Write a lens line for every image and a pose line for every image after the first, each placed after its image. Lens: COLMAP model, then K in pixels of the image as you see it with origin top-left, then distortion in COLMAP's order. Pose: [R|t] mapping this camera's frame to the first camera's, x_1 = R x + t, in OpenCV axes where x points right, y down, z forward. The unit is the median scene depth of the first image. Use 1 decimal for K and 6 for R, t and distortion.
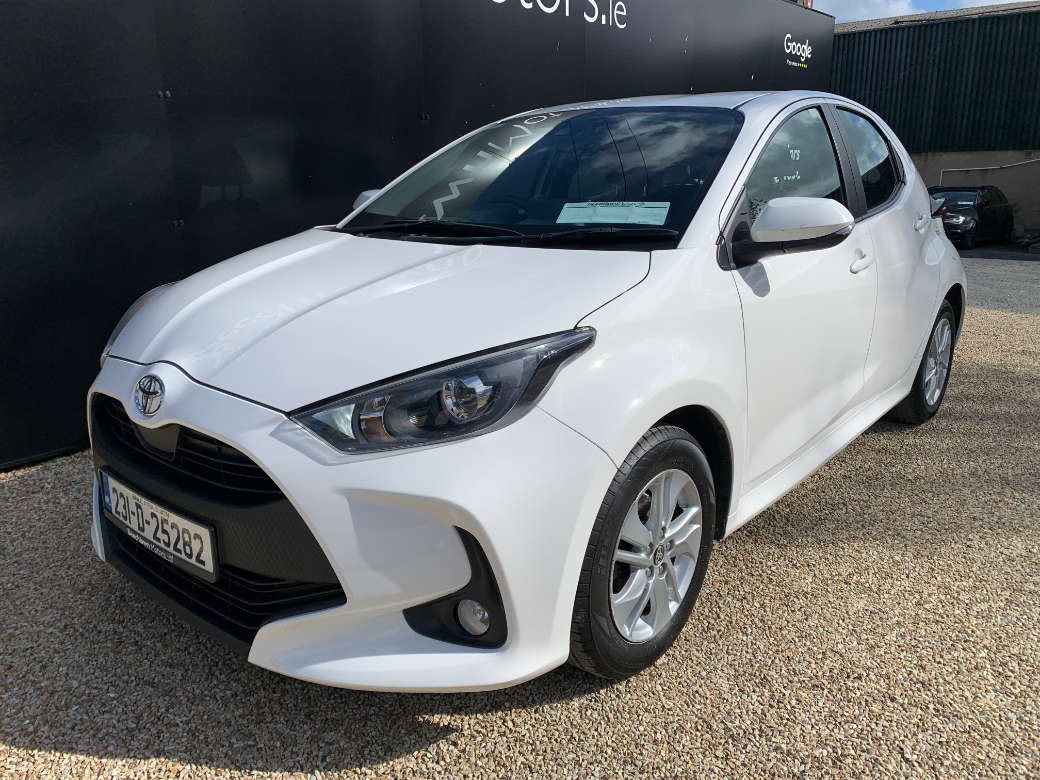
lens RADIAL K [[796.7, 0, 528.9], [0, 796.7, 378.0], [0, 0, 1]] dist [0.029112, -0.038119]
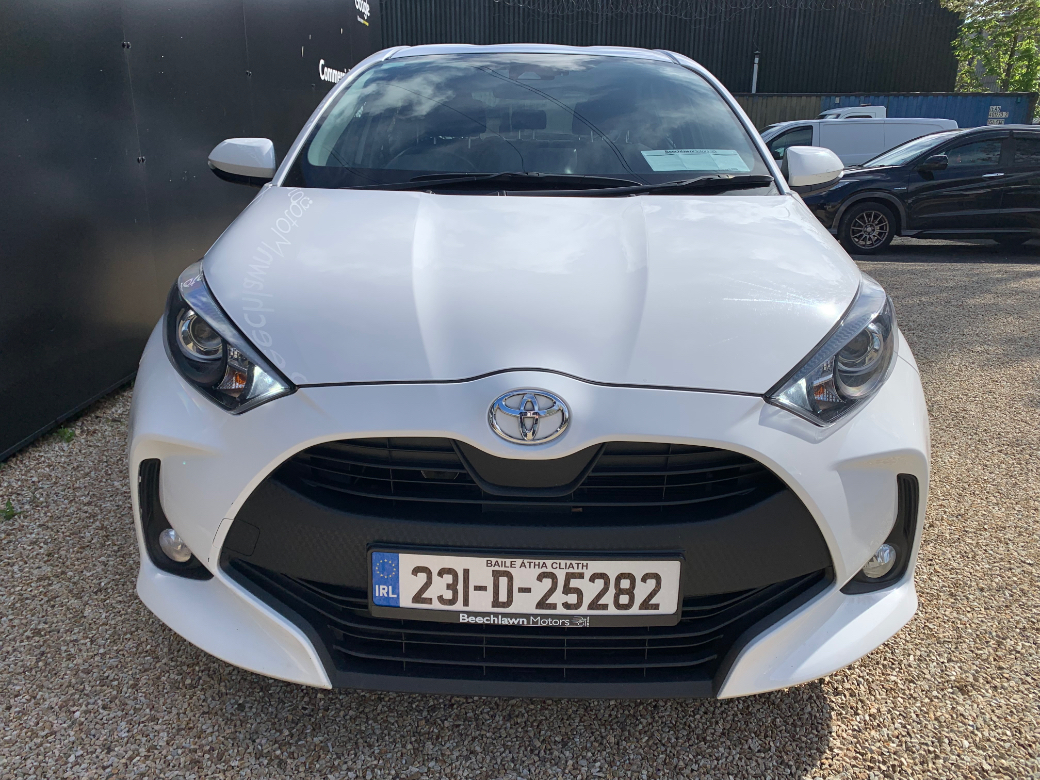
lens RADIAL K [[796.7, 0, 528.9], [0, 796.7, 378.0], [0, 0, 1]] dist [0.029112, -0.038119]
pose [[0.779535, -0.169442, 0.603004, -0.909151], [0.142528, 0.985445, 0.092654, -0.079426], [-0.609927, 0.013718, 0.792339, 0.436806]]
